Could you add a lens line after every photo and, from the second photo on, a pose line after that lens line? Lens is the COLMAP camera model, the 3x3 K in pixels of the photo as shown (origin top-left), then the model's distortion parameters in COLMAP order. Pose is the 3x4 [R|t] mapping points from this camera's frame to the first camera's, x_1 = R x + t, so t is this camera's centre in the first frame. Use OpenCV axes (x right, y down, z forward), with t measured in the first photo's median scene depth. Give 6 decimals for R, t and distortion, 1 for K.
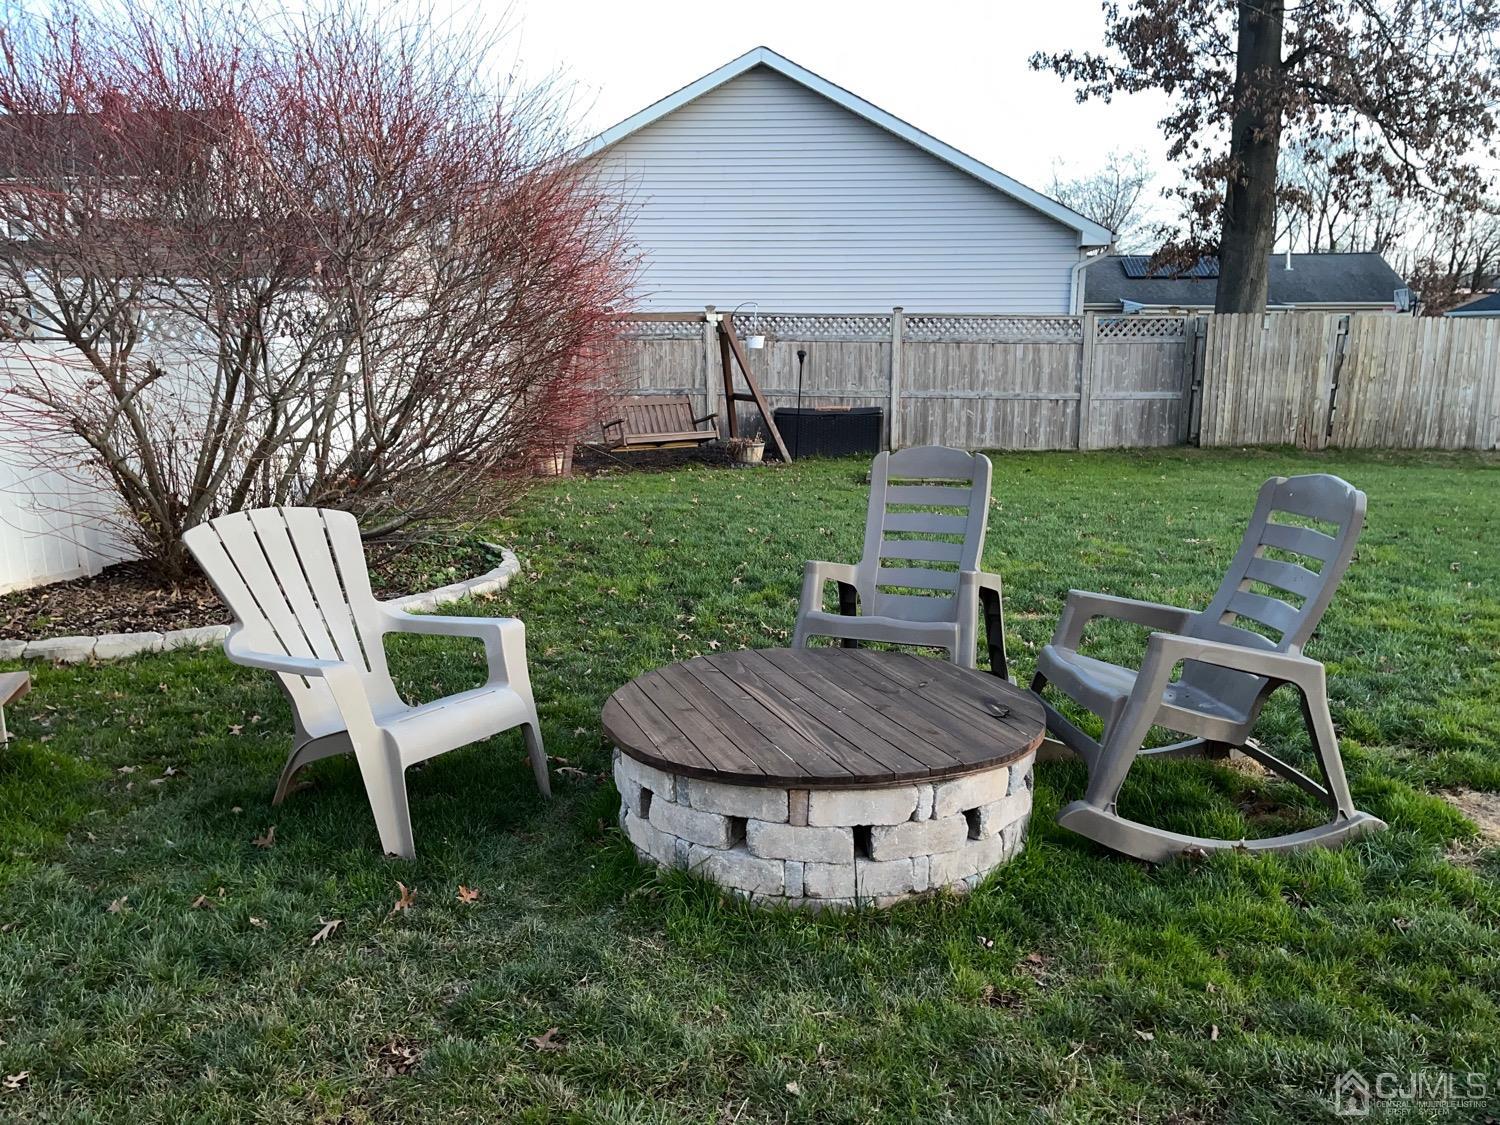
lens RADIAL K [[1133.7, 0, 765.7], [0, 1133.7, 569.8], [0, 0, 1]] dist [0.111215, -0.158547]
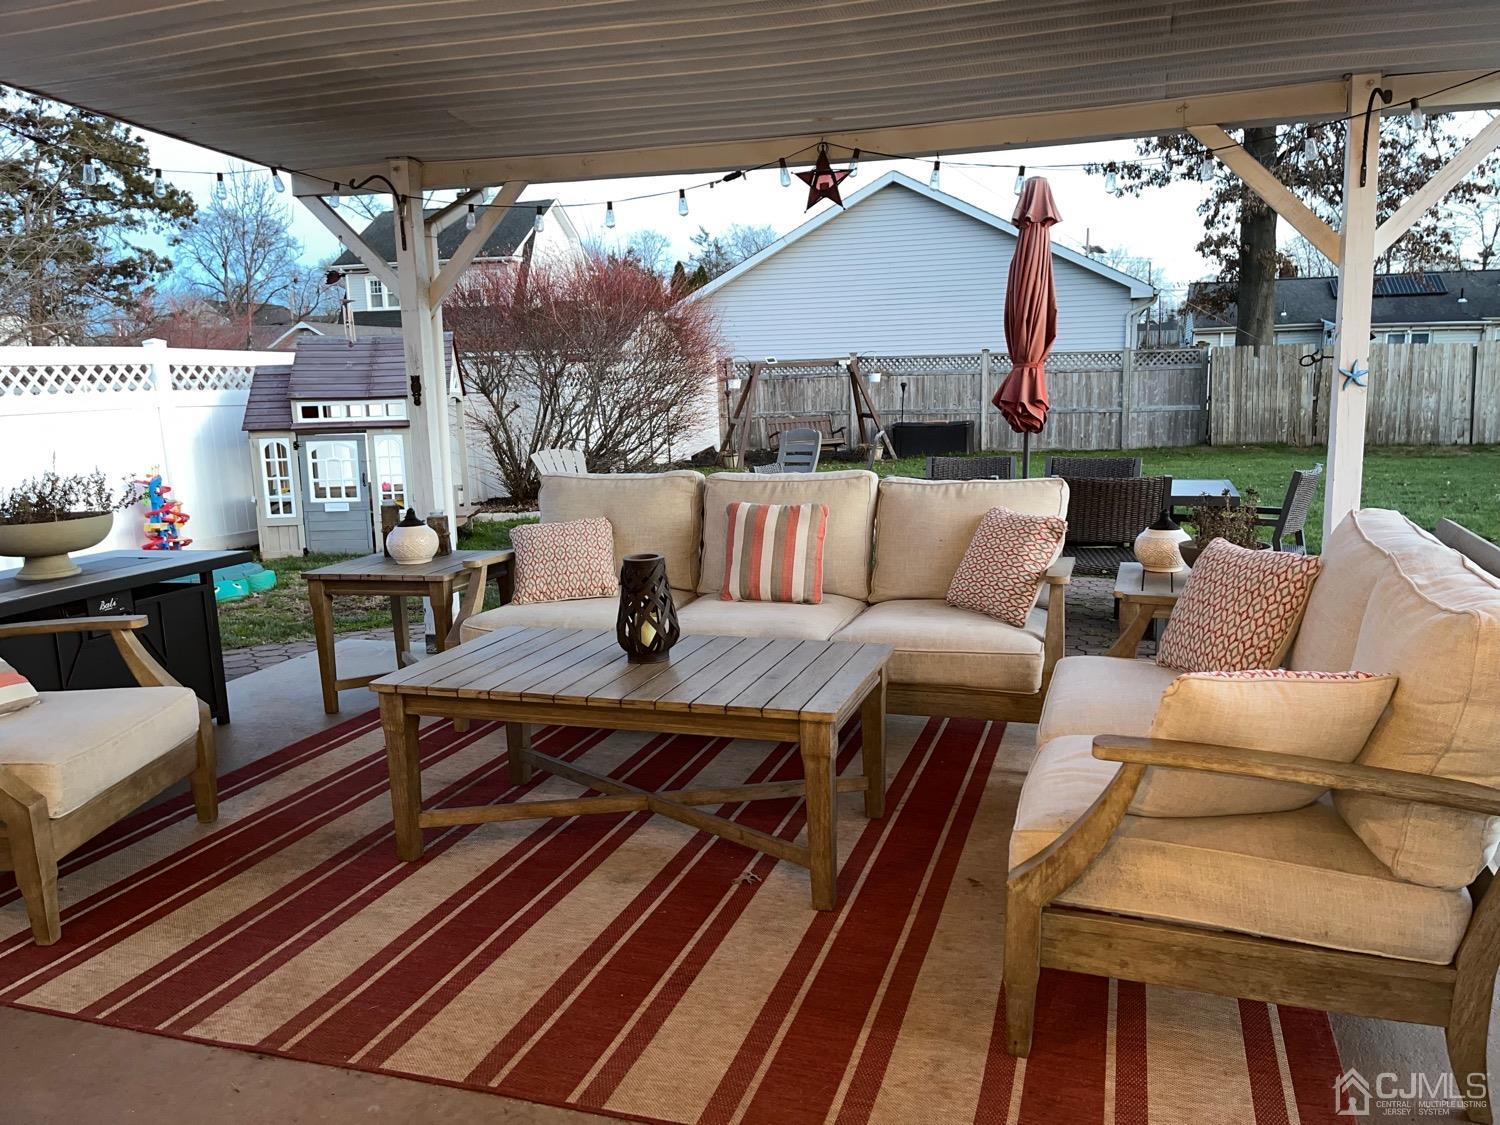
lens RADIAL K [[1133.7, 0, 765.7], [0, 1133.7, 569.8], [0, 0, 1]] dist [0.111215, -0.158547]
pose [[0.971236, 0.012092, -0.237811, 0.196138], [-0.017718, 0.999611, -0.021534, 0.076301], [0.237458, 0.025128, 0.971073, -0.422798]]
